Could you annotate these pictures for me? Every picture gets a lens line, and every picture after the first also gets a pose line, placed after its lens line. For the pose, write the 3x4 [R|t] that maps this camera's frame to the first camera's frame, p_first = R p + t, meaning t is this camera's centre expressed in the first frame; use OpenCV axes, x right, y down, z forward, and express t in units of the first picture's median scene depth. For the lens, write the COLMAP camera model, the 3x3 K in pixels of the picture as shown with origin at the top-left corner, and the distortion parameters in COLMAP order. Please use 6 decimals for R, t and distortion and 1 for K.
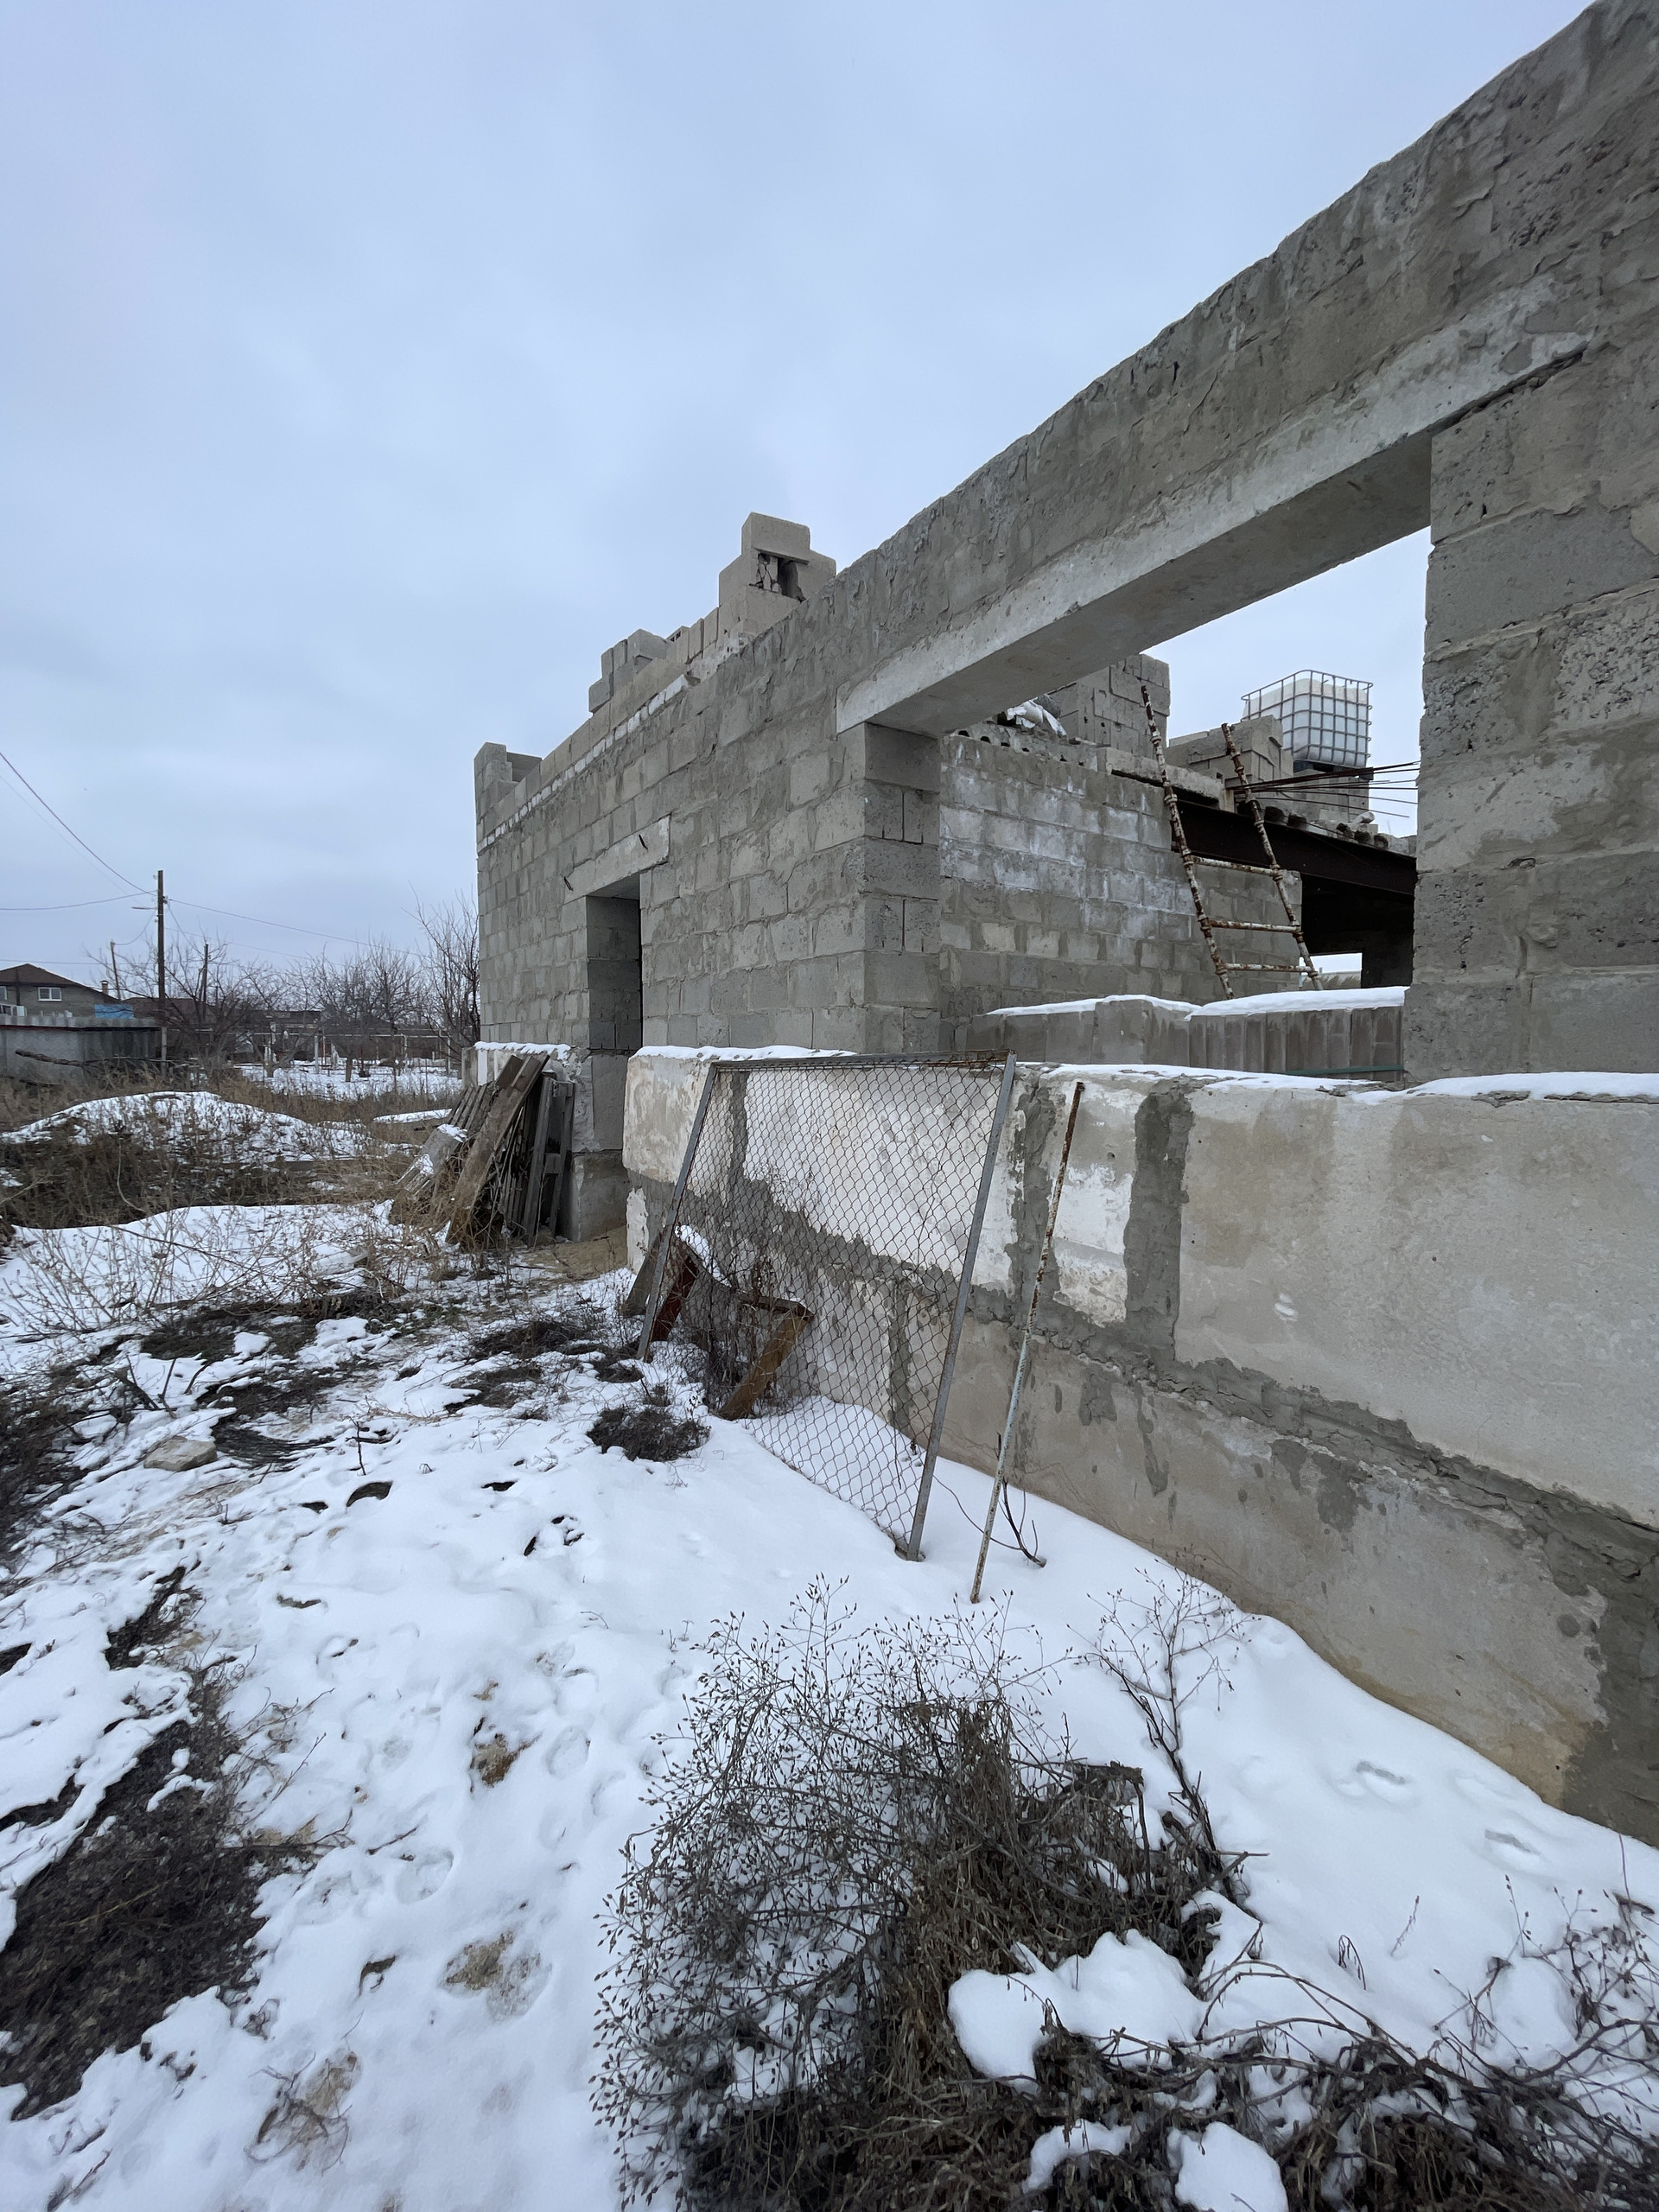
lens RADIAL K [[891.5, 0, 838.3], [0, 891.5, 1097.3], [0, 0, 1]] dist [0.004172, -0.000106]
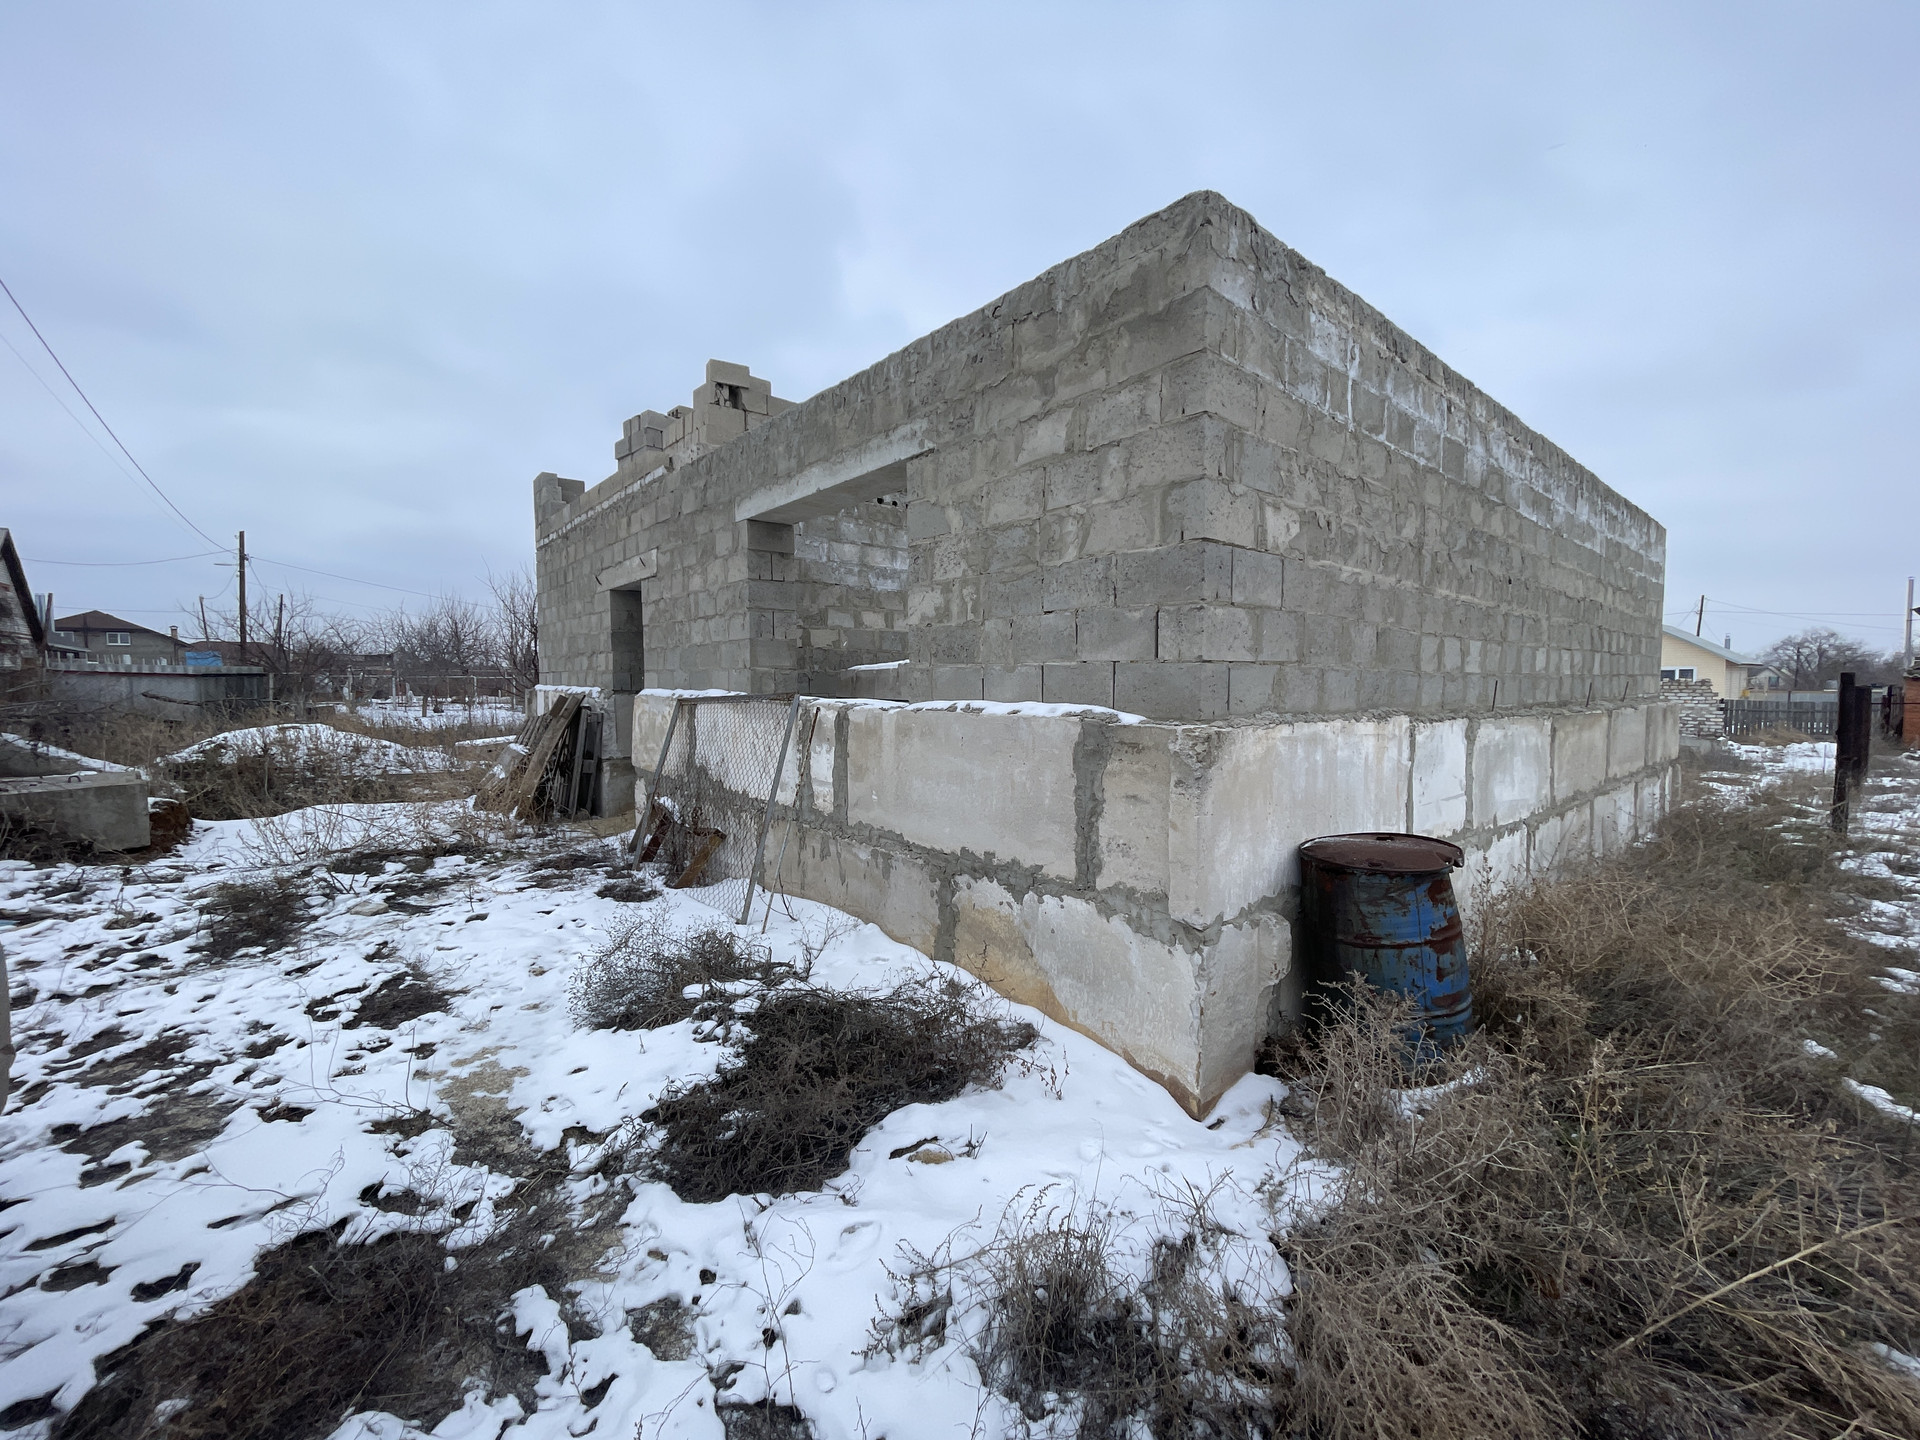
lens RADIAL K [[773.8, 0, 952.4], [0, 773.8, 718.5], [0, 0, 1]] dist [0.004172, -0.000106]
pose [[0.994560, -0.011165, 0.103565, 0.233034], [0.012224, 0.999879, -0.009597, 0.020058], [-0.103446, 0.010811, 0.994576, -0.547687]]
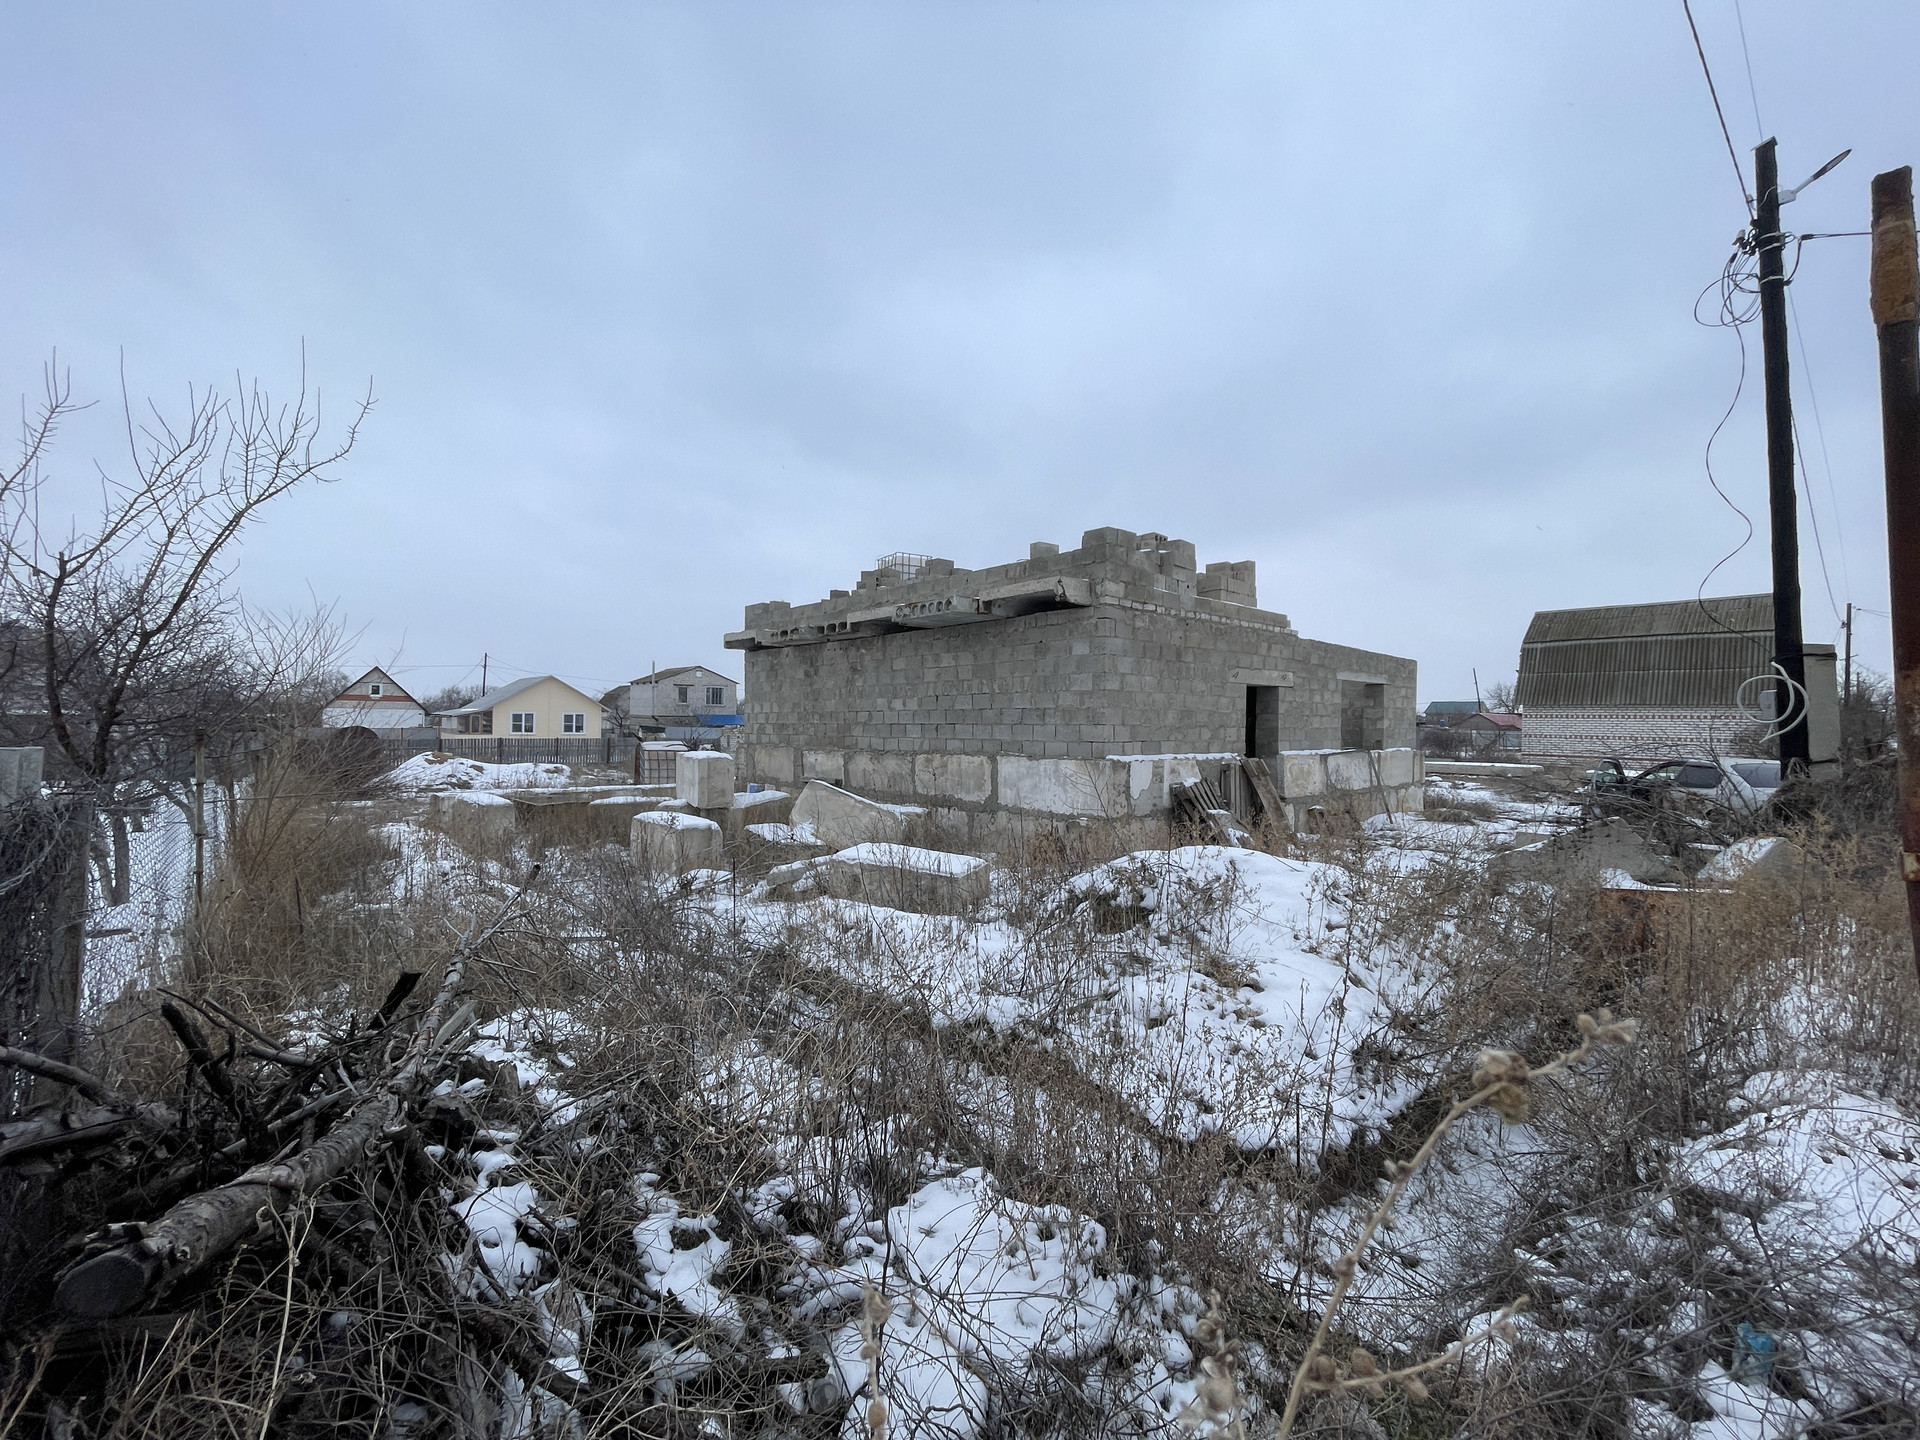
lens RADIAL K [[773.8, 0, 957.9], [0, 773.8, 723.5], [0, 0, 1]] dist [0.004172, -0.000106]
pose [[-0.124740, -0.006666, 0.992167, -3.026944], [0.049274, 0.998702, 0.012905, -0.275430], [-0.990965, 0.050498, -0.124249, 2.829379]]
